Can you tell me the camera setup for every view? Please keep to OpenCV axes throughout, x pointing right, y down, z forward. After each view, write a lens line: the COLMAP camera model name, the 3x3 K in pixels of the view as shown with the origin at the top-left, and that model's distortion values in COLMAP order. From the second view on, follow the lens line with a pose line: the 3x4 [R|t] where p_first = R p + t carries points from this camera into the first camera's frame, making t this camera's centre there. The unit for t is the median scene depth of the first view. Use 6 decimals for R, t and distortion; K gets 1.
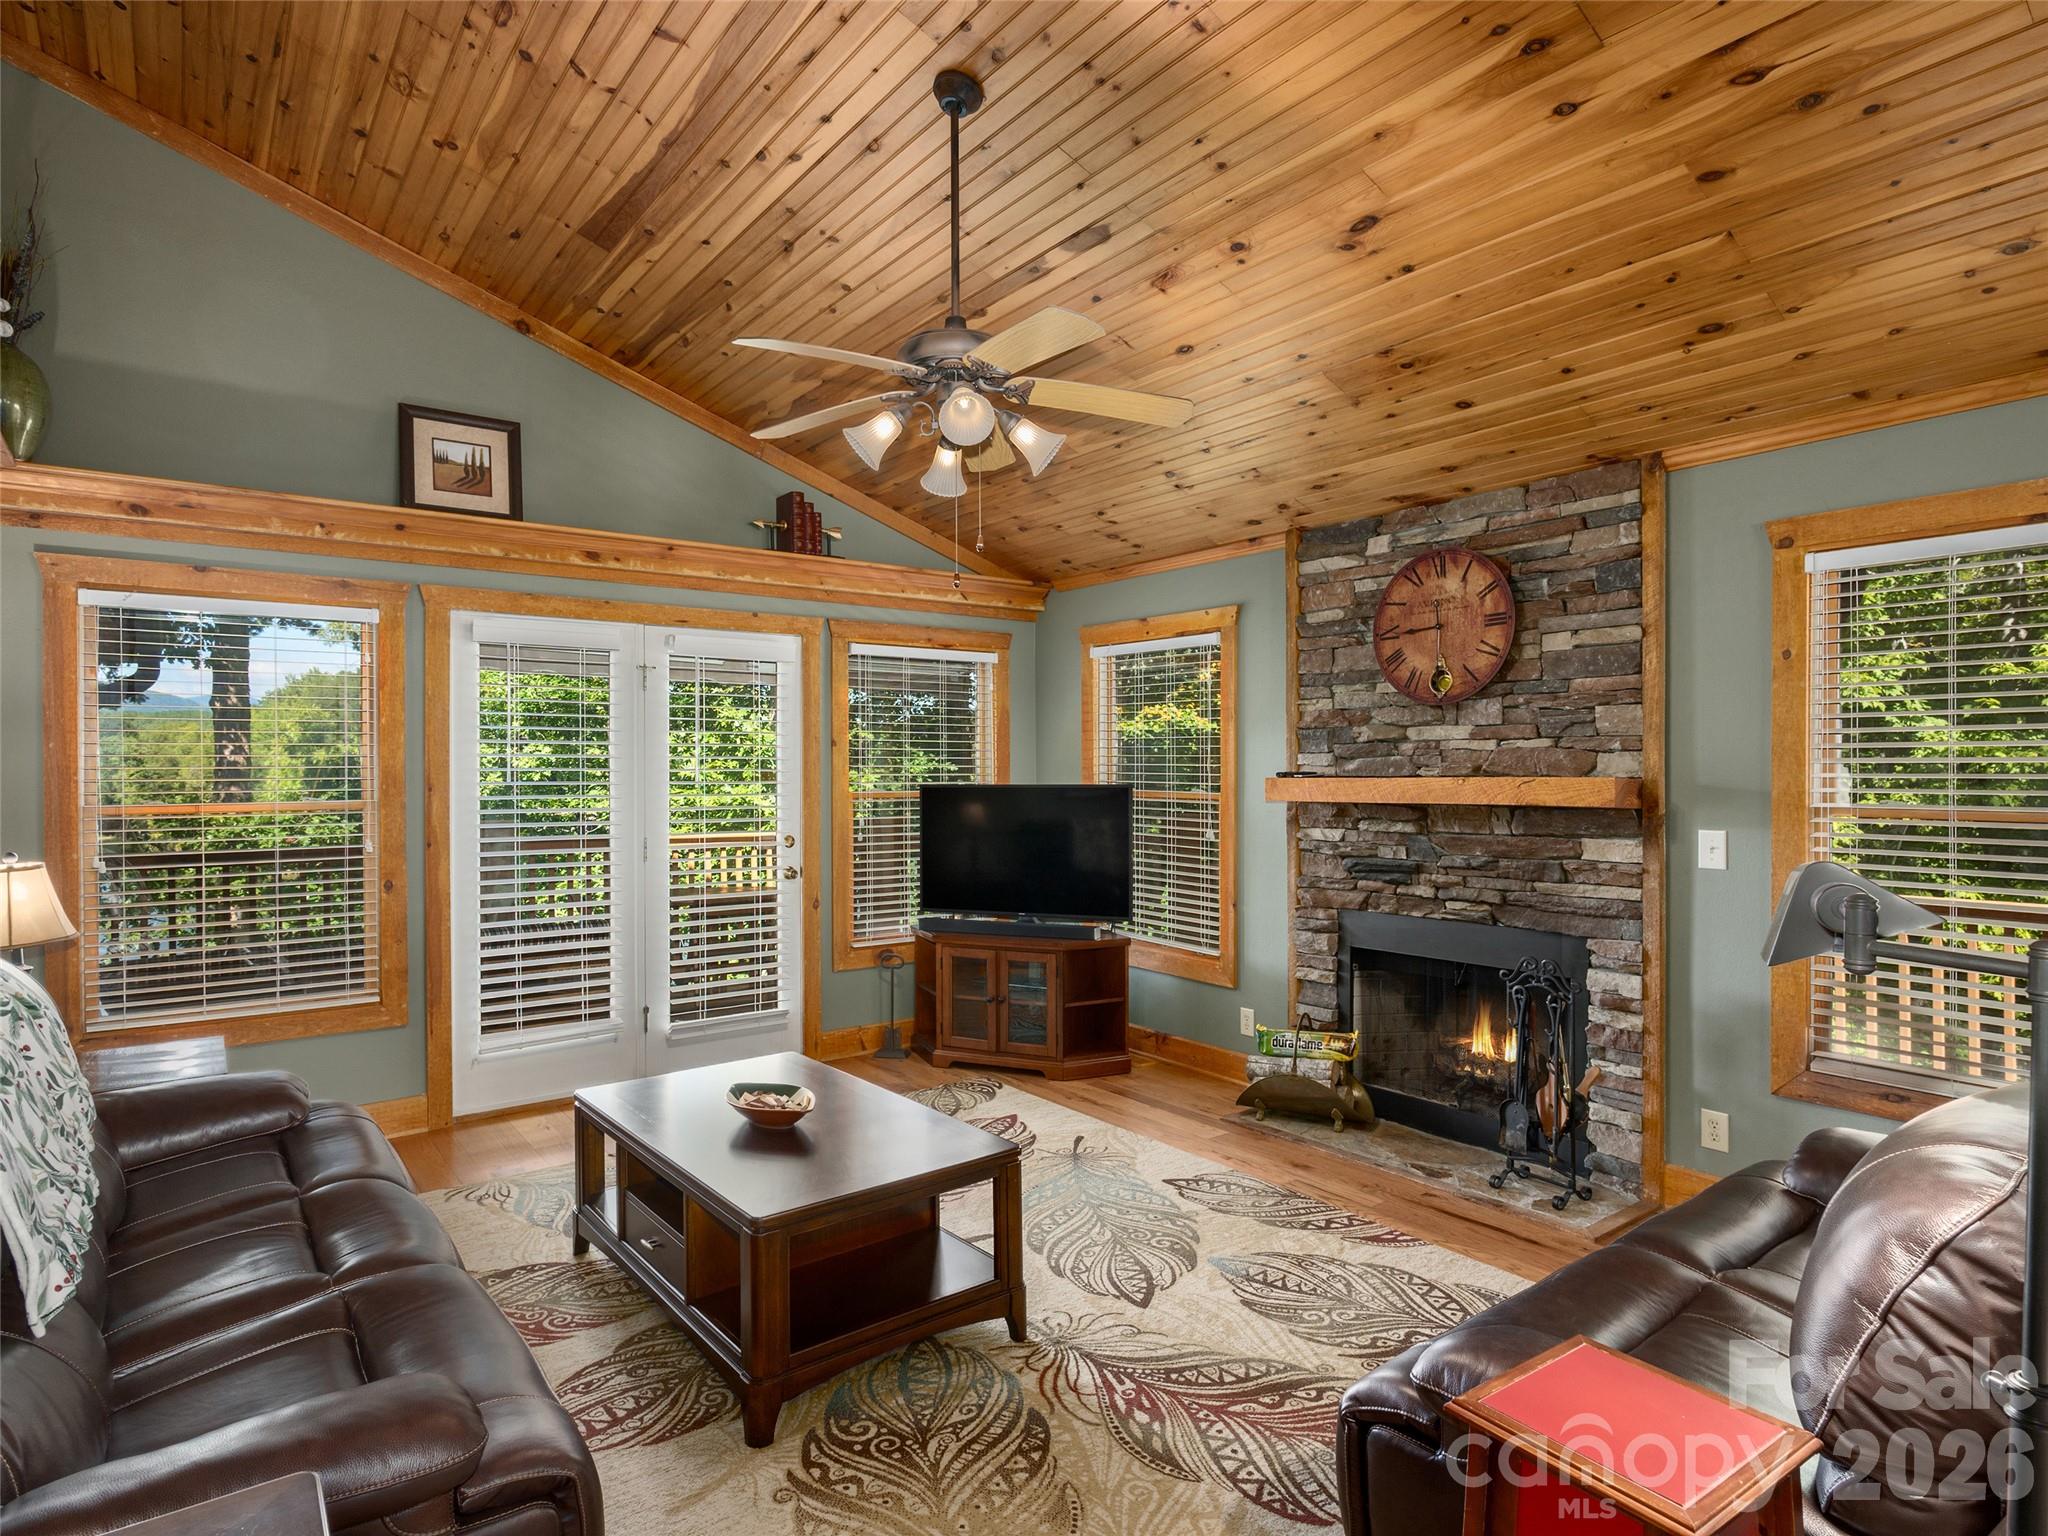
lens RADIAL K [[1124.3, 0, 1022.2], [0, 1124.3, 777.0], [0, 0, 1]] dist [-0.005879, 0.005192]
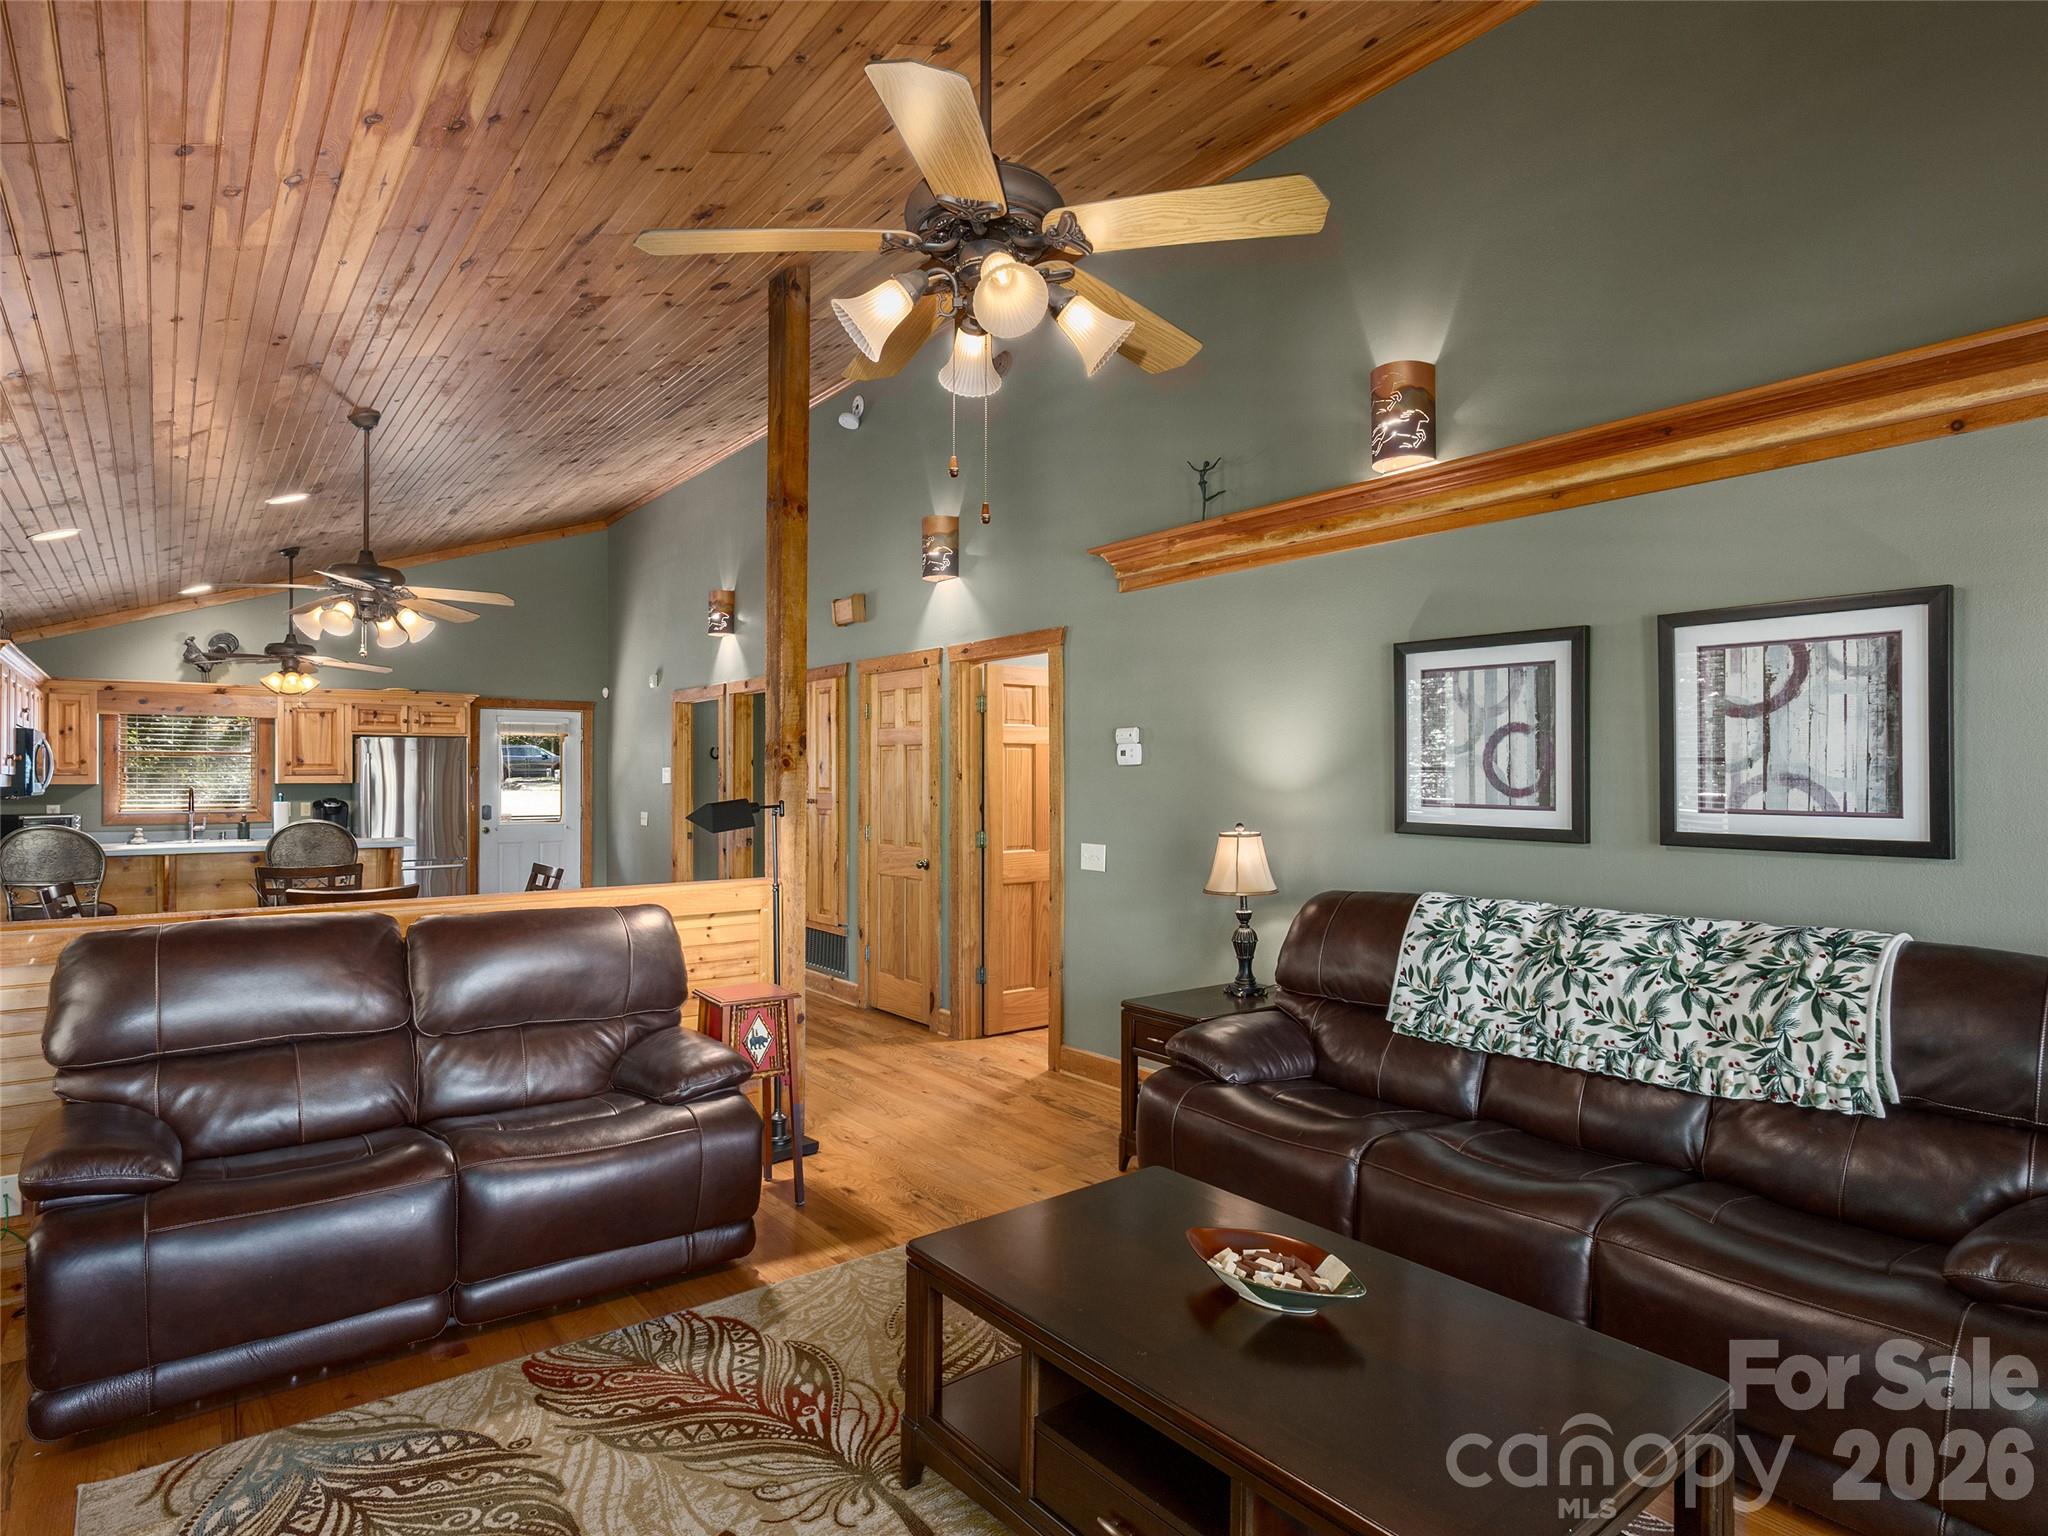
lens RADIAL K [[1124.3, 0, 1024.3], [0, 1124.3, 777.4], [0, 0, 1]] dist [-0.005879, 0.005192]
pose [[-0.999899, 0.005469, -0.013135, -0.053306], [0.005416, 0.999977, 0.004078, -0.003907], [0.013157, 0.004006, -0.999905, 1.260840]]
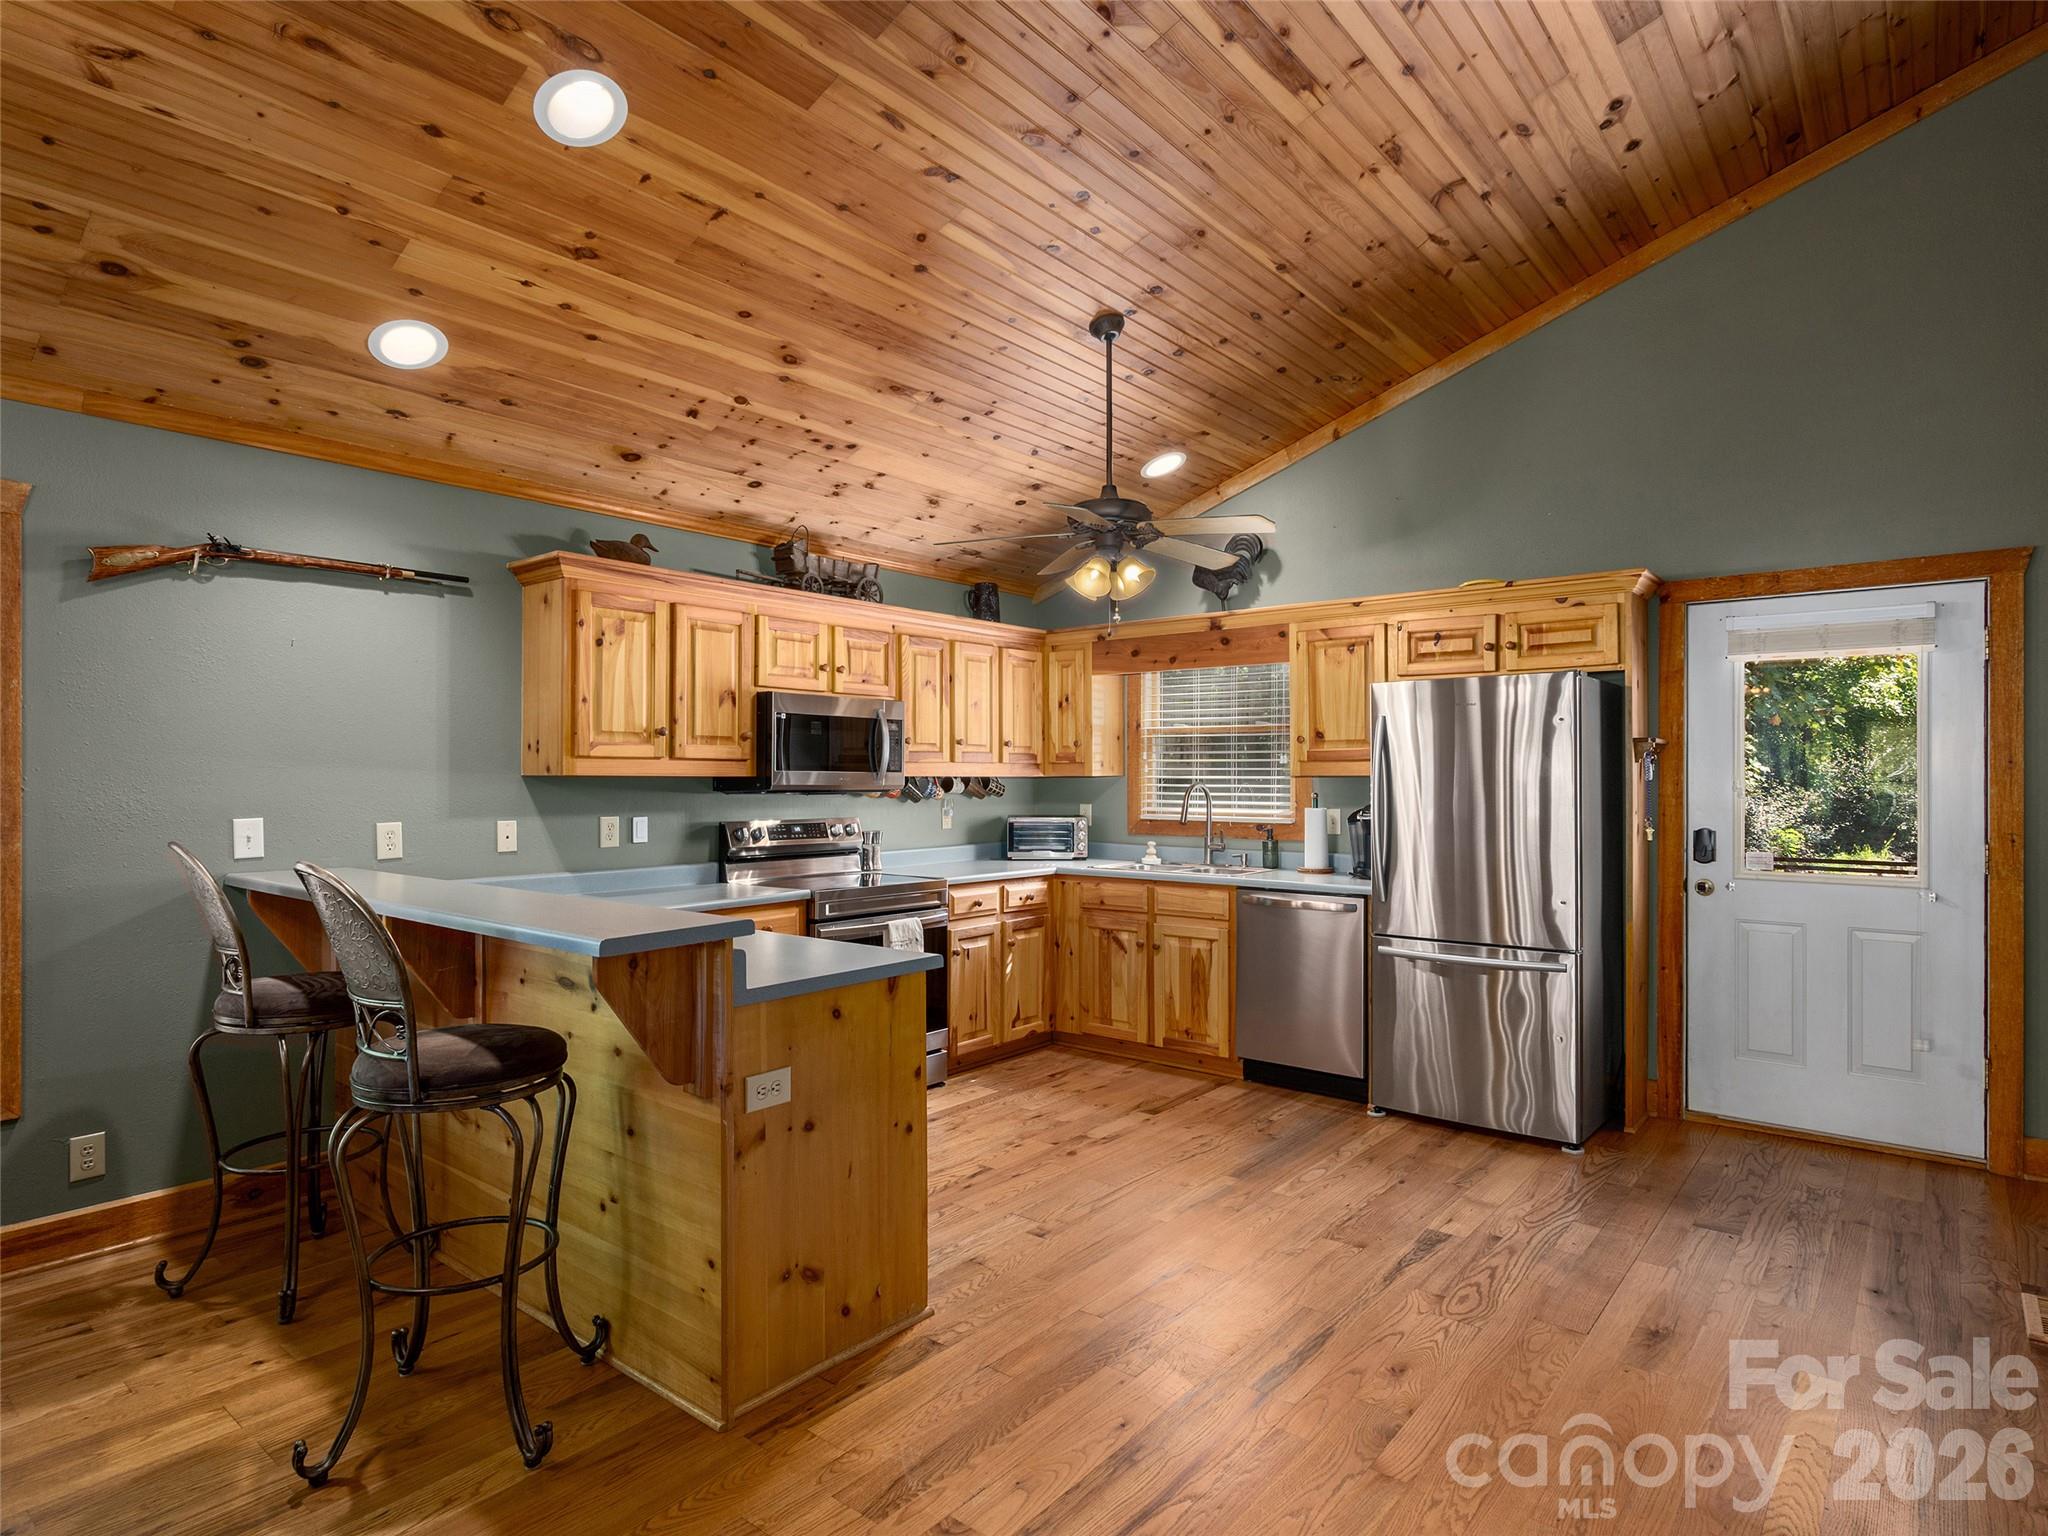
lens RADIAL K [[1124.3, 0, 1031.6], [0, 1124.3, 767.1], [0, 0, 1]] dist [-0.005879, 0.005192]
pose [[-0.231086, 0.010823, 0.972873, 0.212072], [0.003643, 0.999941, -0.010258, 0.011339], [-0.972927, 0.001174, -0.231112, -0.359215]]
